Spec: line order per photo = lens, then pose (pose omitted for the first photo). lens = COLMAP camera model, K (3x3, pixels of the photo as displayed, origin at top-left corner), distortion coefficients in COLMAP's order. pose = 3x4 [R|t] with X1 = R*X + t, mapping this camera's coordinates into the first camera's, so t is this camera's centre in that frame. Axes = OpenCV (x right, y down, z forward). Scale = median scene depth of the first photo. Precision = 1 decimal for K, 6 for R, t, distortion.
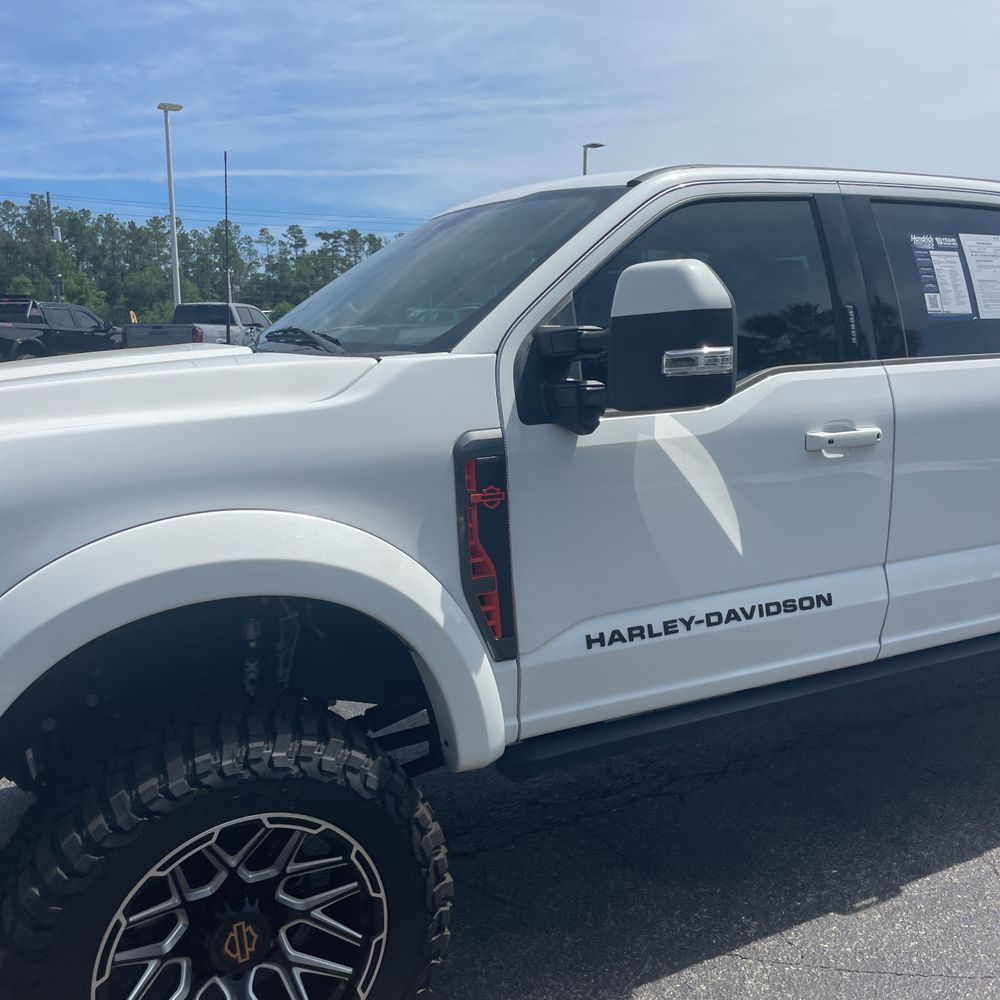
lens RADIAL K [[1017.2, 0, 504.3], [0, 1017.2, 481.4], [0, 0, 1]] dist [0.091956, -0.135822]
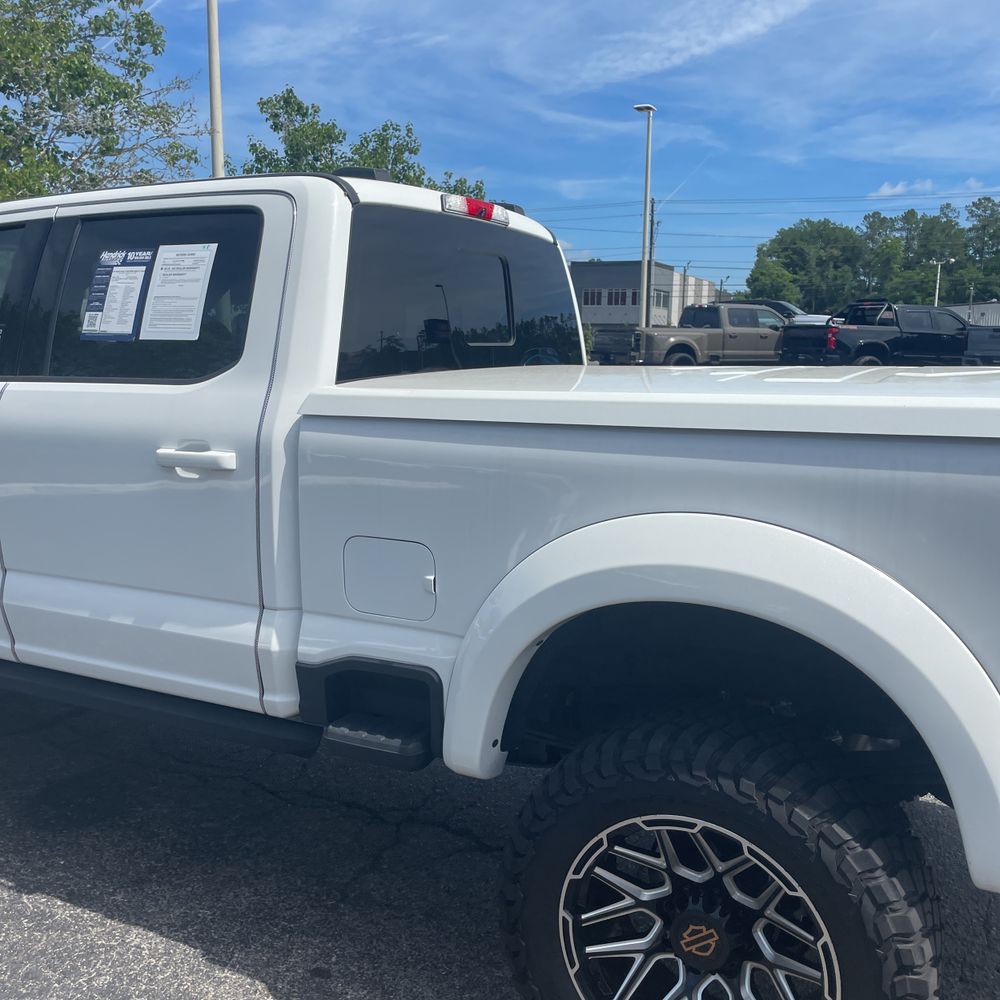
lens RADIAL K [[1017.2, 0, 504.3], [0, 1017.2, 481.4], [0, 0, 1]] dist [0.091956, -0.135822]
pose [[0.556545, 0.130753, -0.820464, 1.504328], [-0.130695, 0.989021, 0.068961, -0.148593], [0.820473, 0.068850, 0.567524, 0.813650]]
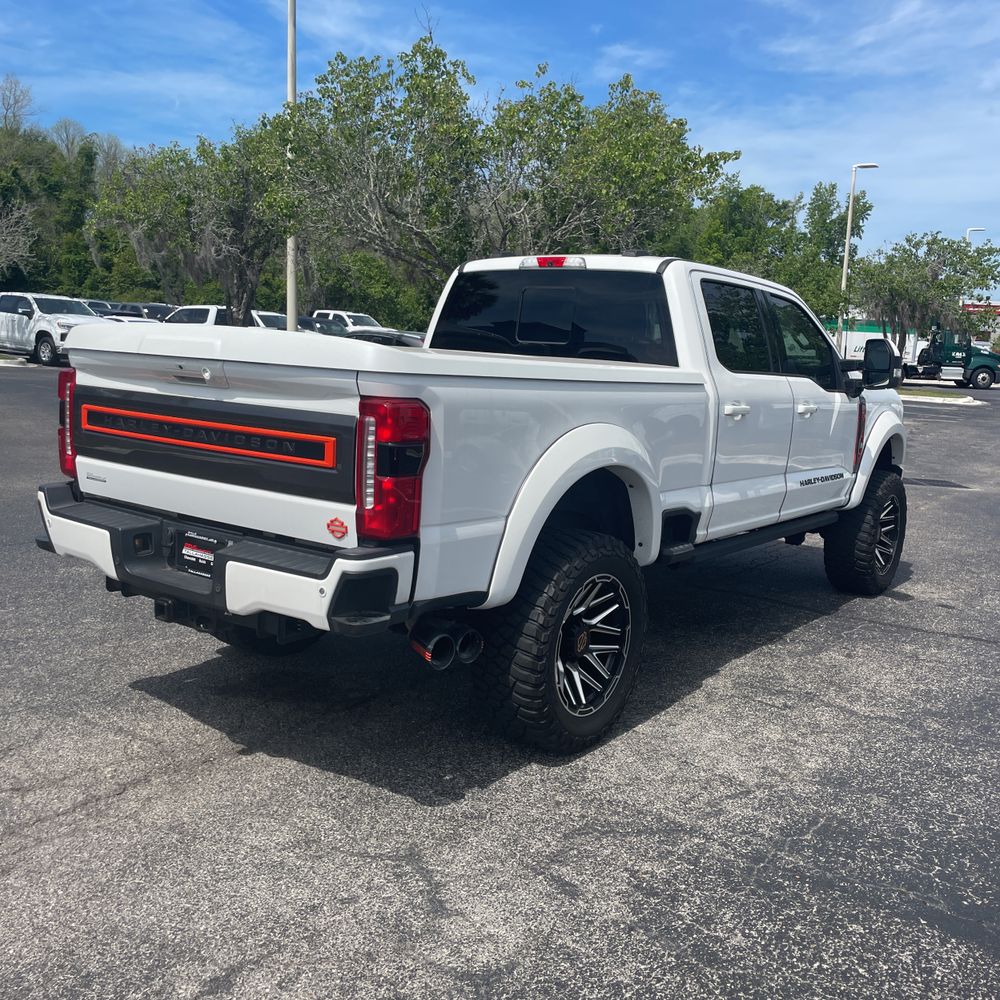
lens RADIAL K [[1017.2, 0, 504.3], [0, 1017.2, 481.4], [0, 0, 1]] dist [0.091956, -0.135822]
pose [[-0.909433, 0.016420, -0.415526, 1.388719], [-0.101862, 0.959984, 0.260872, -0.456903], [0.403182, 0.279572, -0.871369, 3.112141]]
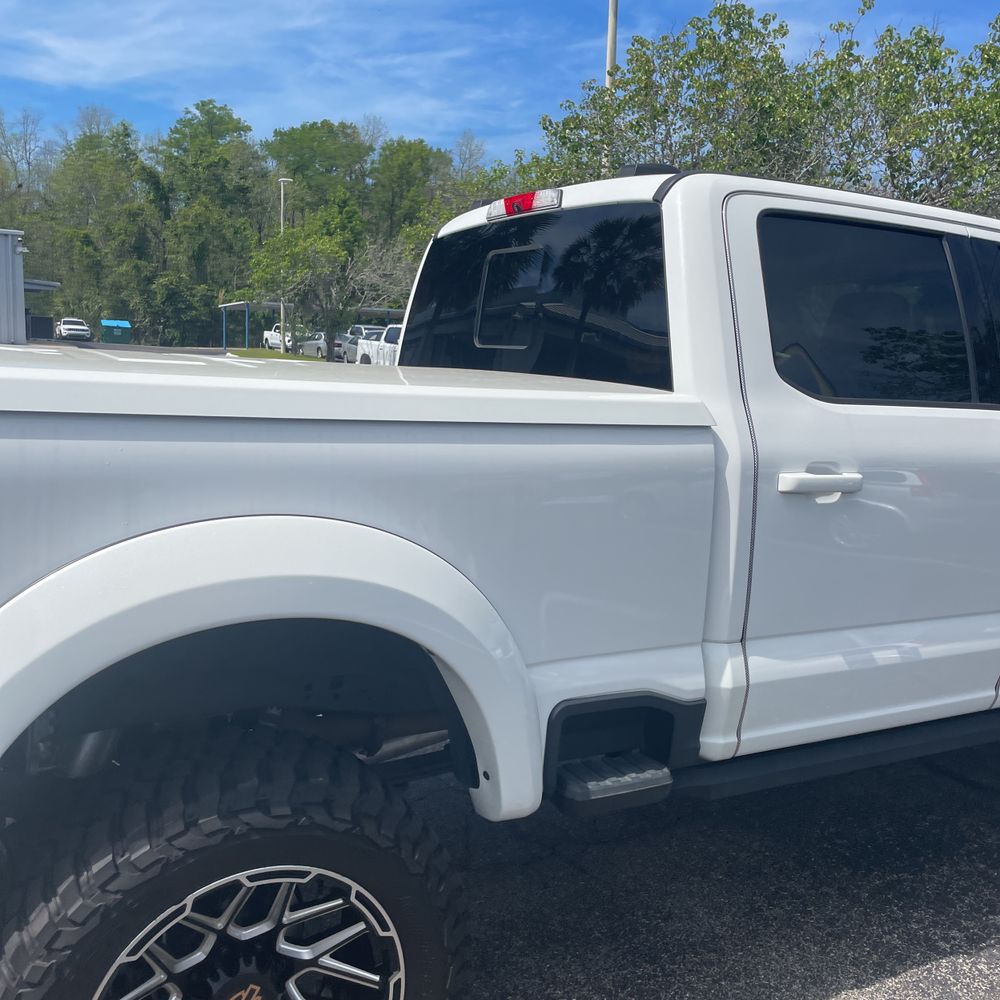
lens RADIAL K [[1008.0, 0, 494.0], [0, 1008.0, 477.6], [0, 0, 1]] dist [0.106267, -0.150740]
pose [[-0.999383, -0.035111, -0.000965, 0.547935], [-0.034141, 0.964577, 0.261583, -0.364087], [-0.008253, 0.261454, -0.965181, 2.489675]]
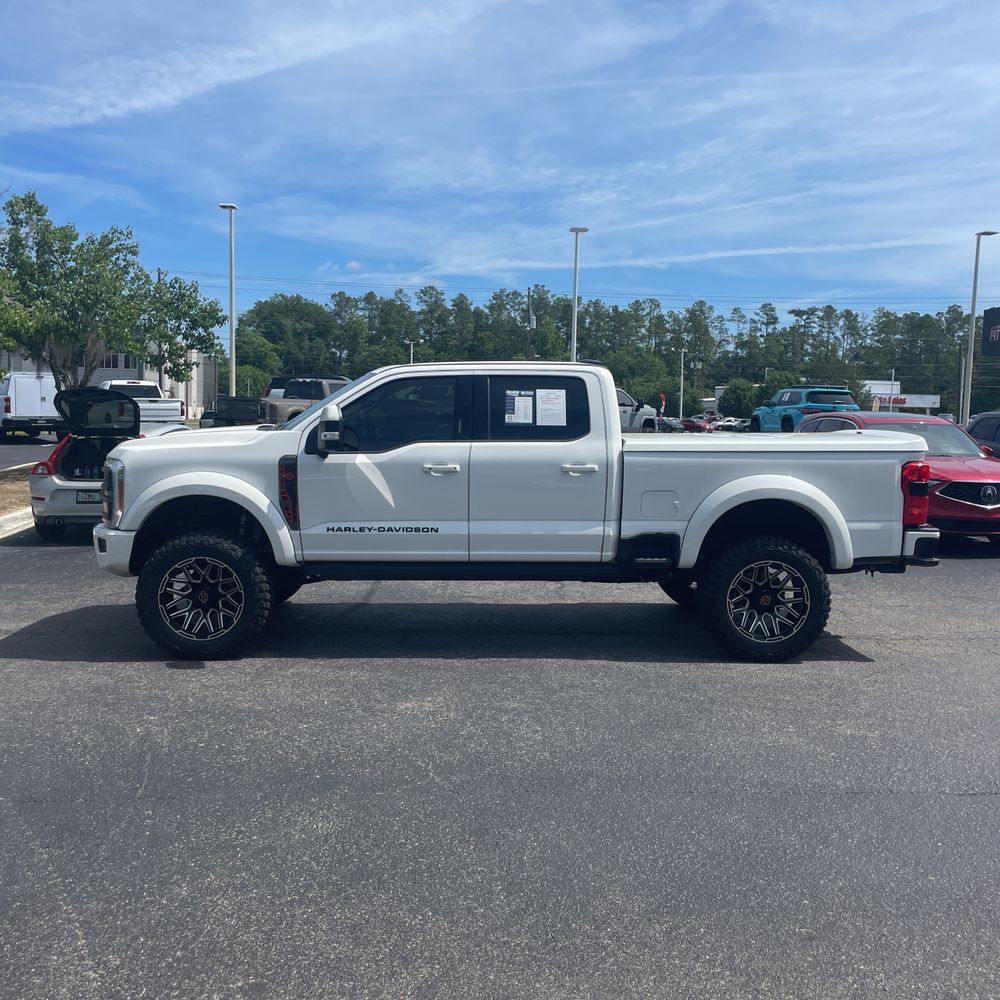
lens RADIAL K [[1023.1, 0, 500.3], [0, 1023.1, 461.4], [0, 0, 1]] dist [0.079159, -0.004143]
pose [[0.893306, 0.048726, -0.446800, 1.552254], [-0.088812, 0.993641, -0.069204, 0.103117], [0.440587, 0.101502, 0.891953, -1.219153]]
